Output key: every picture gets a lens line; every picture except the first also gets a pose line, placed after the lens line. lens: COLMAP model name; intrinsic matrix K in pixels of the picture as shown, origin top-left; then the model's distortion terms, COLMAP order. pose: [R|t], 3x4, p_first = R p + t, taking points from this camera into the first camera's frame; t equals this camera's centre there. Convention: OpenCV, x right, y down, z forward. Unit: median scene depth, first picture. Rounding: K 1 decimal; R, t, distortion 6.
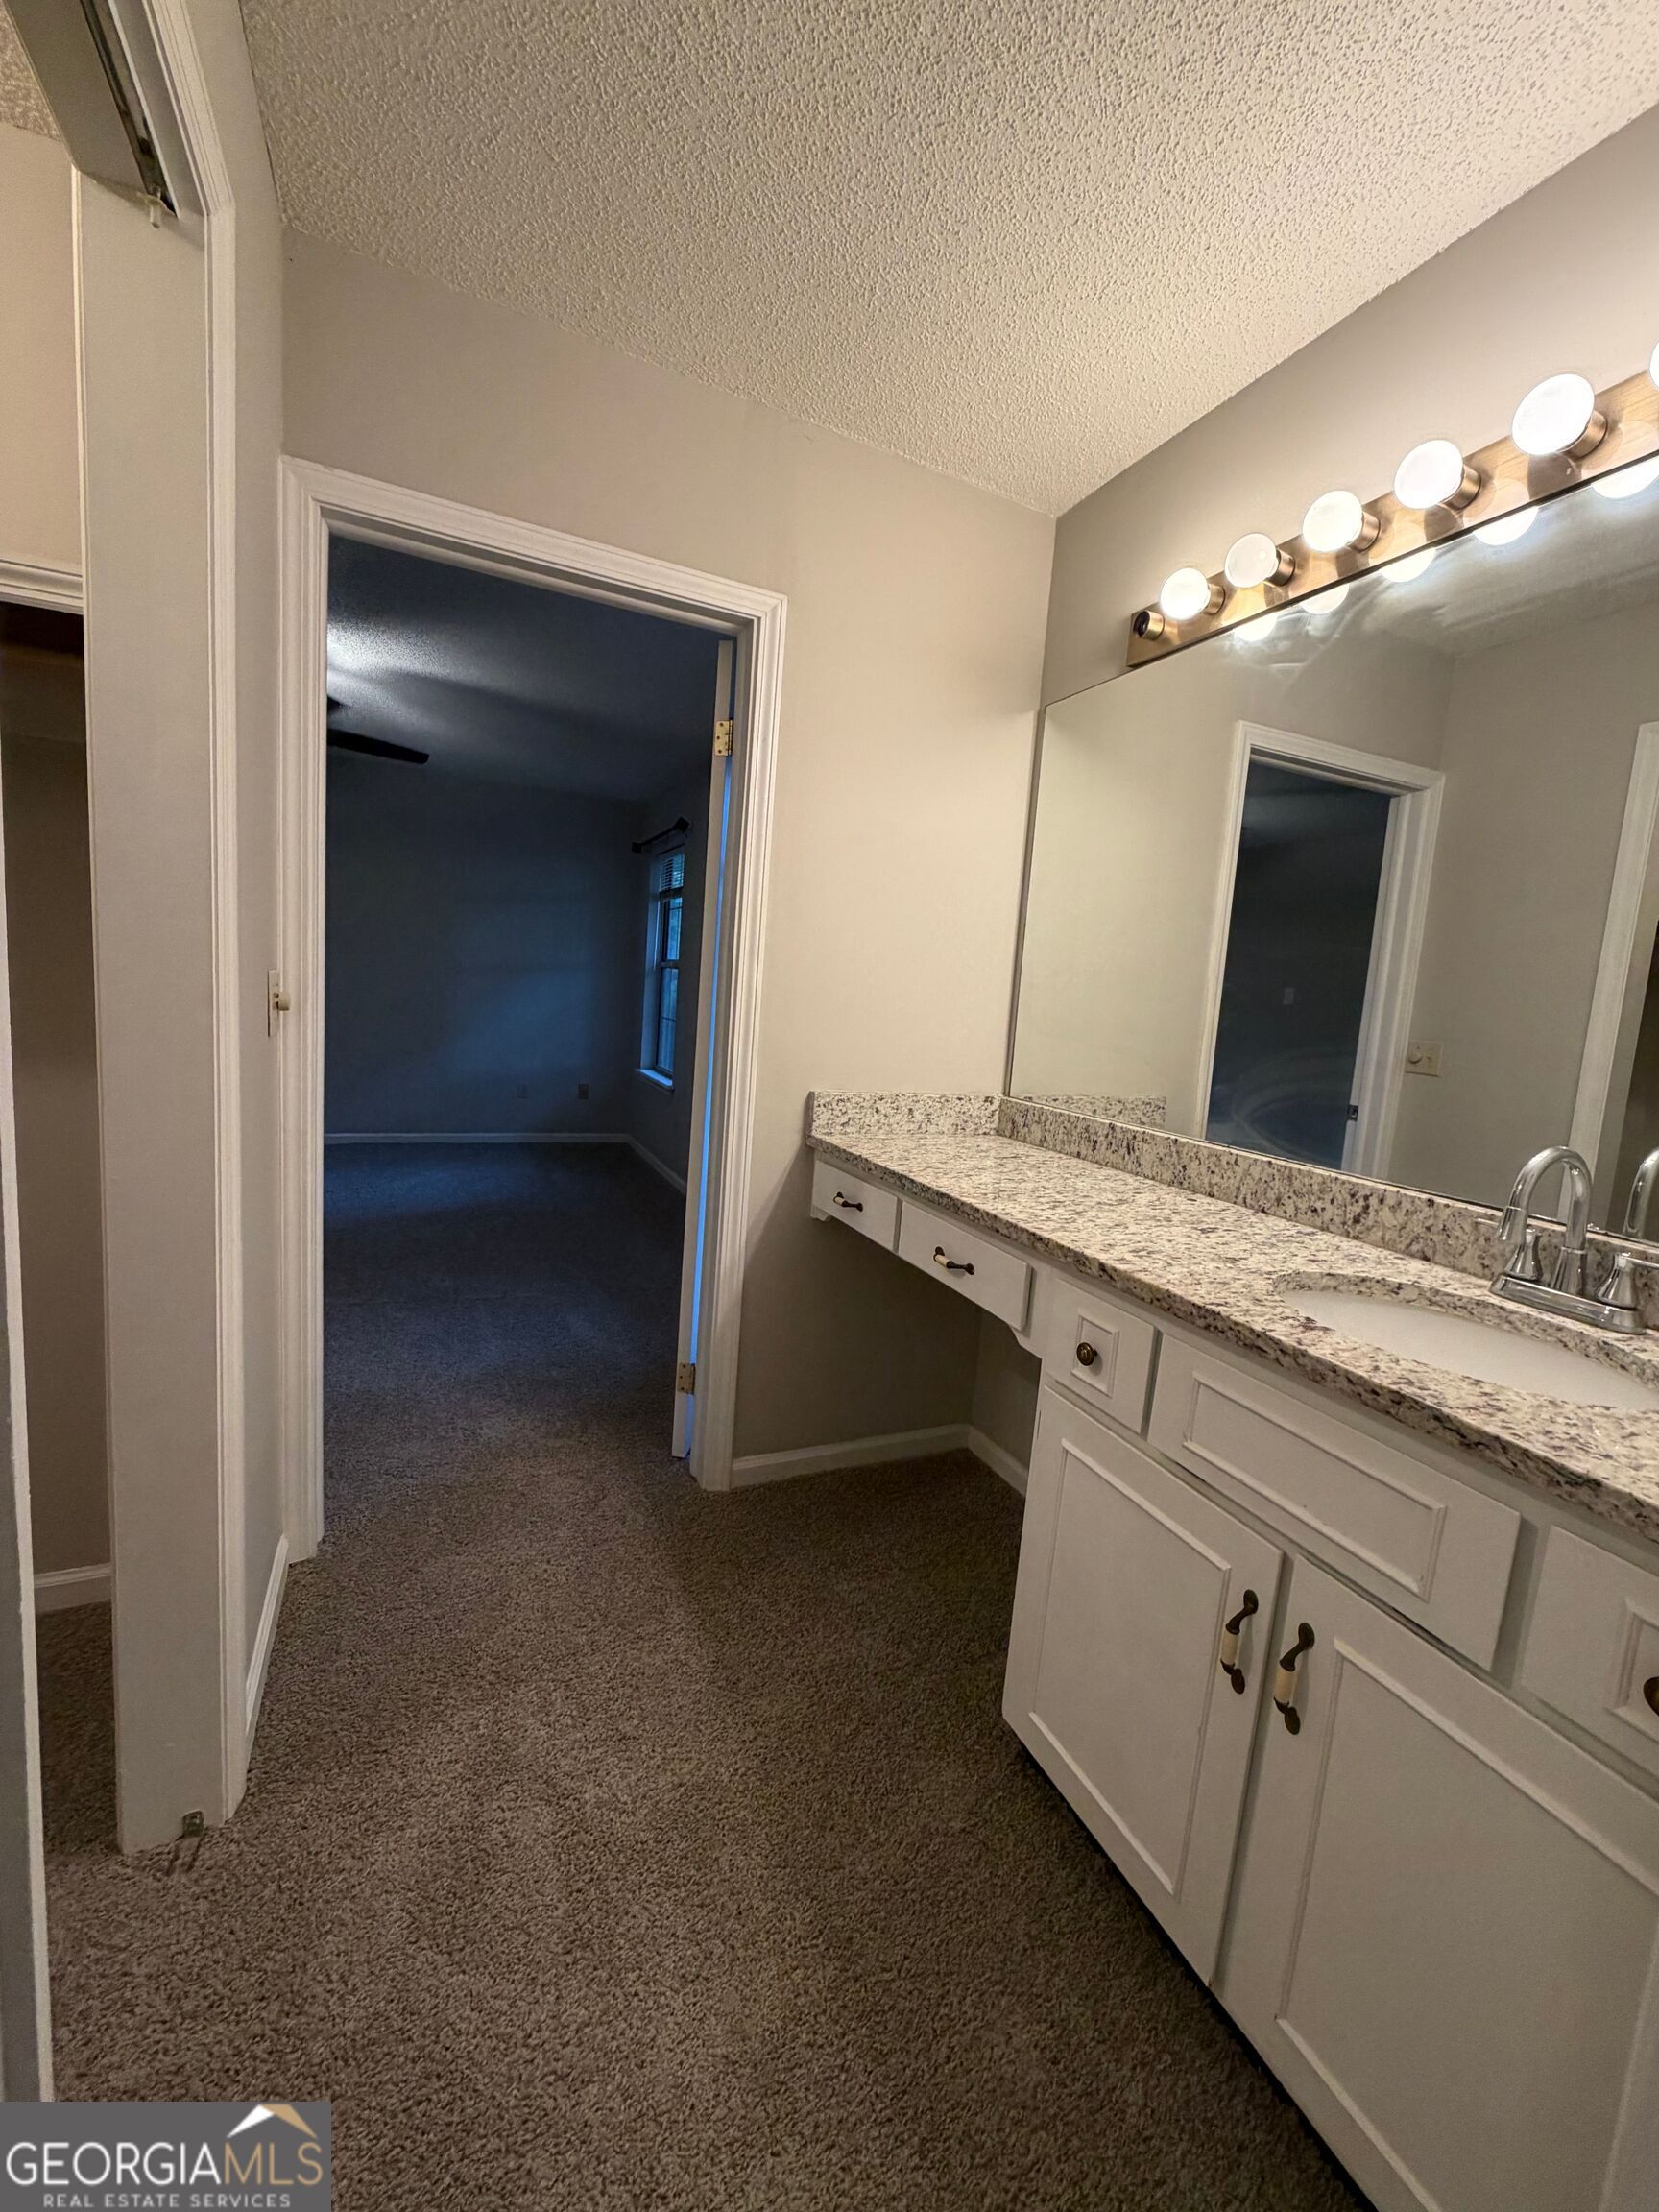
lens RADIAL K [[881.4, 0, 831.1], [0, 881.4, 1092.8], [0, 0, 1]] dist [0.001916, -0.000158]
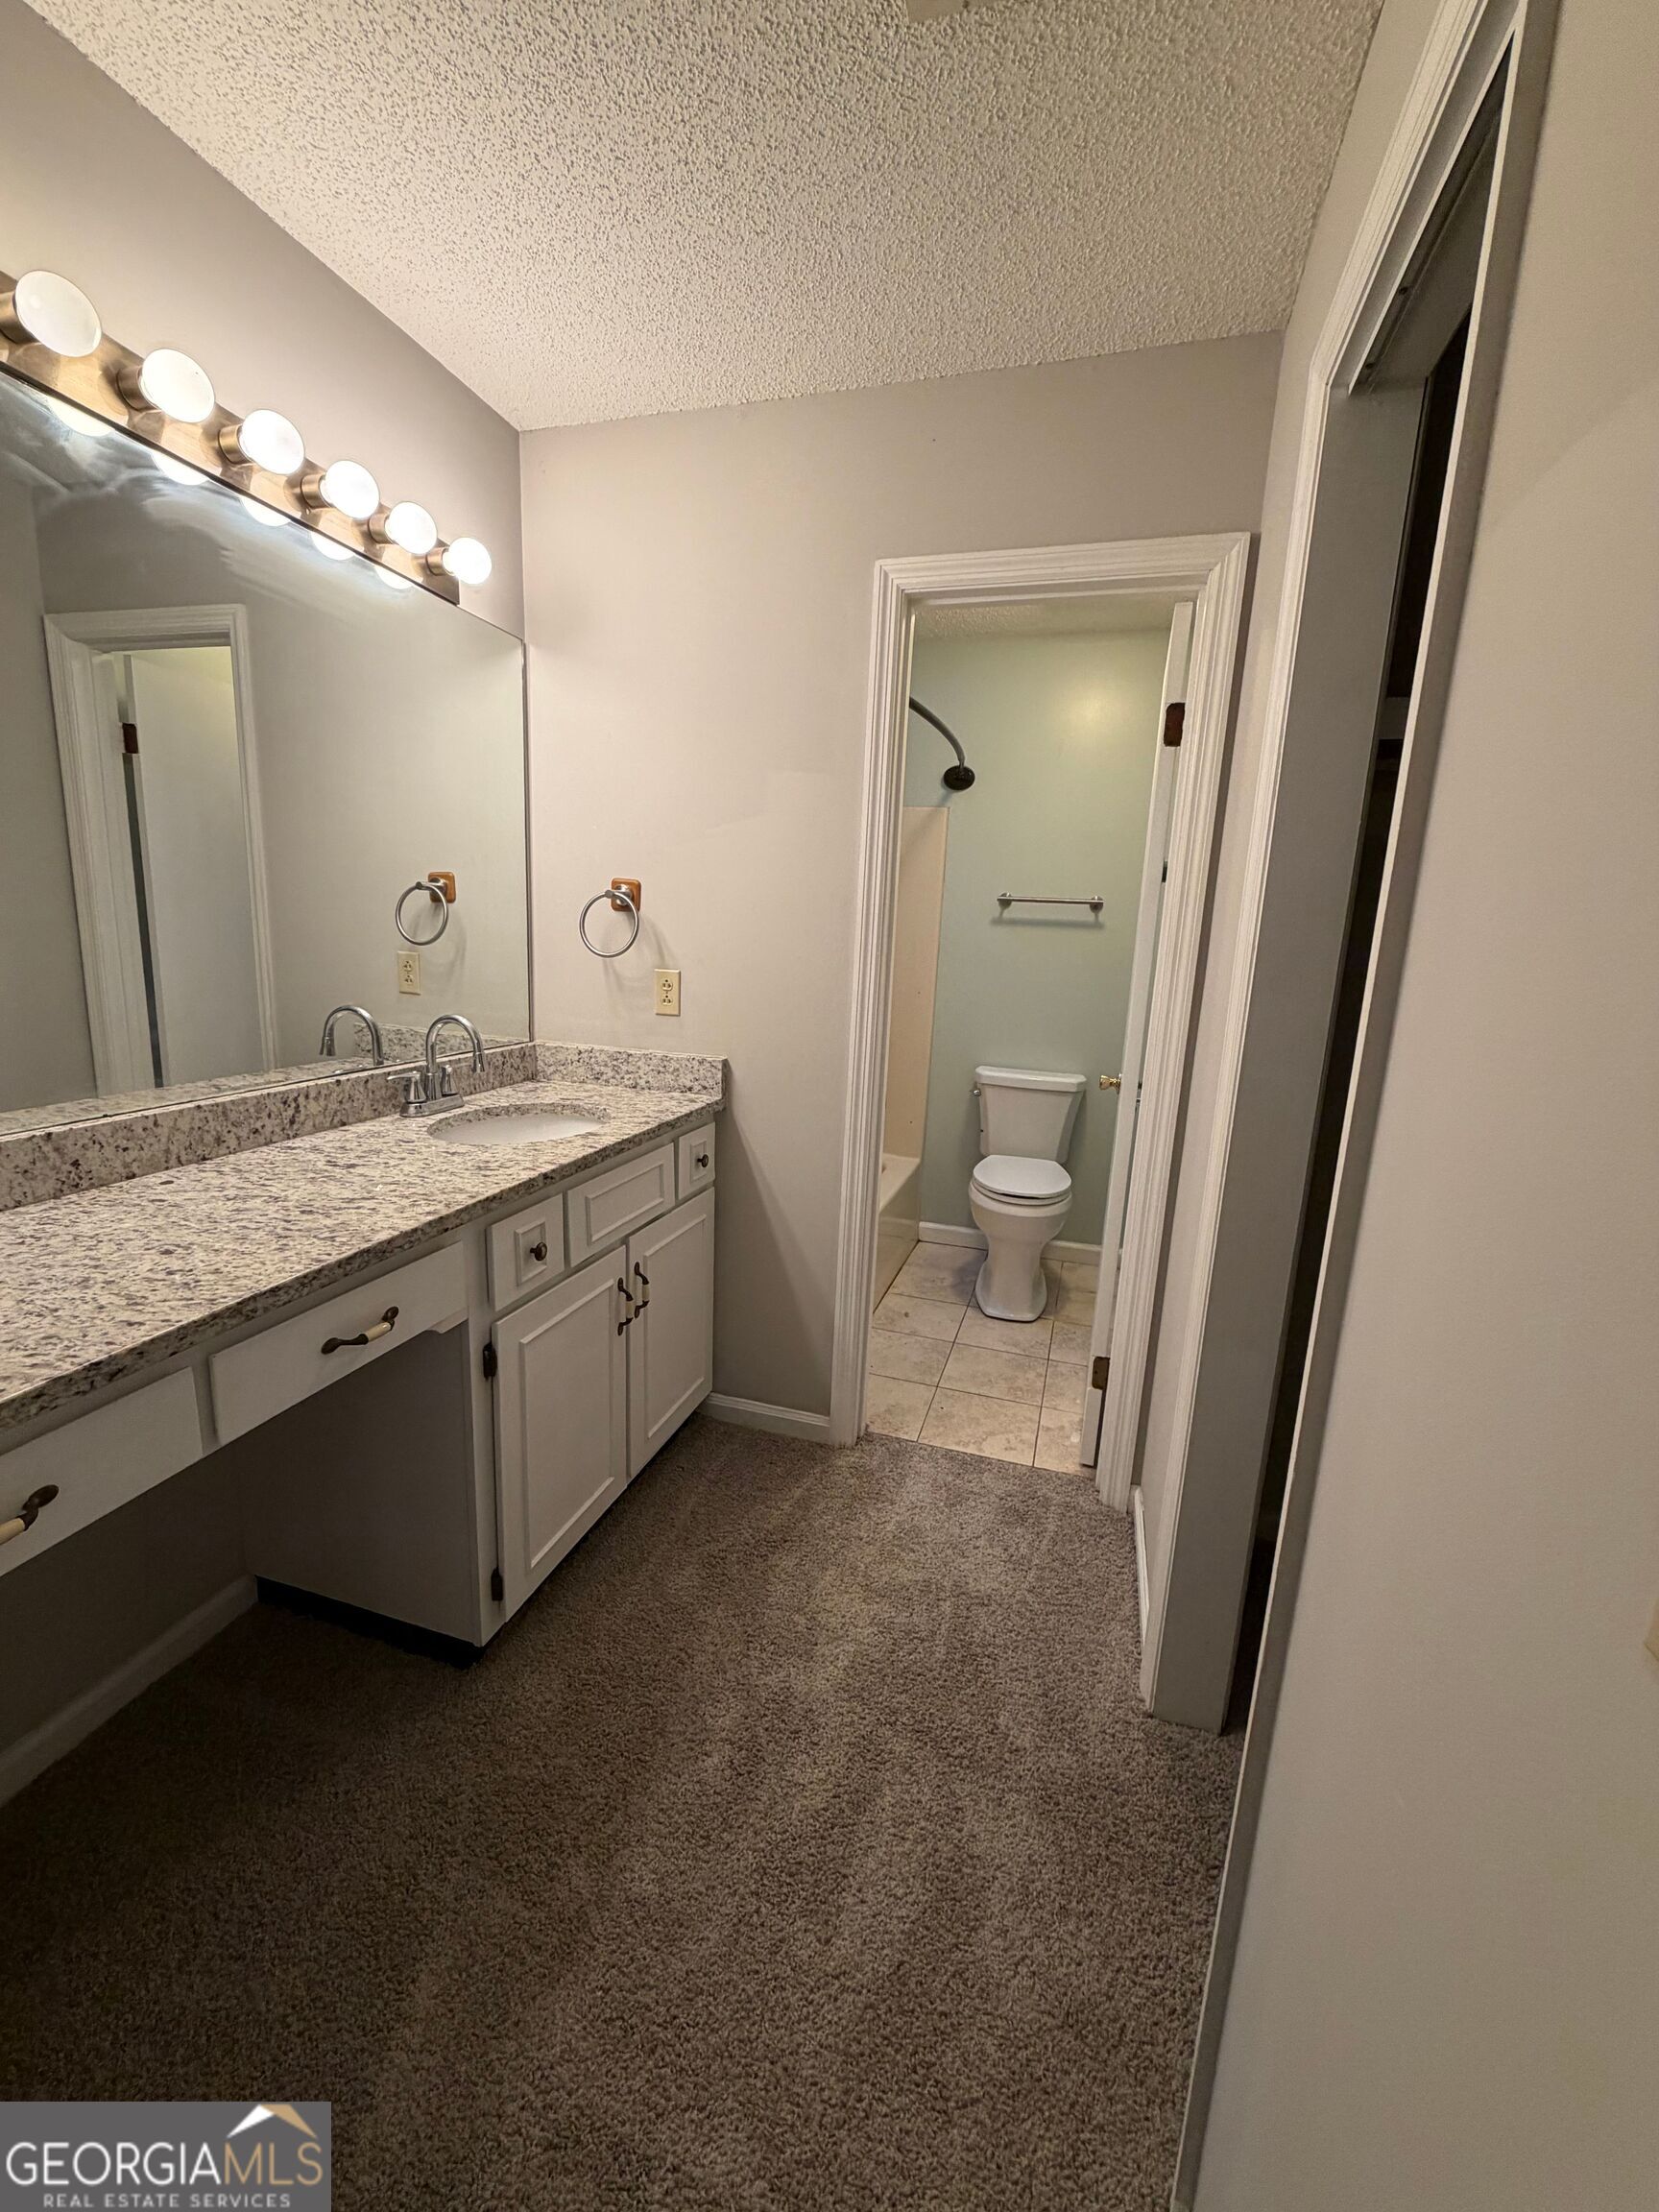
lens RADIAL K [[881.4, 0, 831.1], [0, 881.4, 1092.8], [0, 0, 1]] dist [0.001916, -0.000158]
pose [[-0.737757, -0.228909, 0.635071, -0.620513], [-0.022016, 0.948412, 0.316275, -0.260981], [-0.674707, 0.219352, -0.704737, 1.293512]]
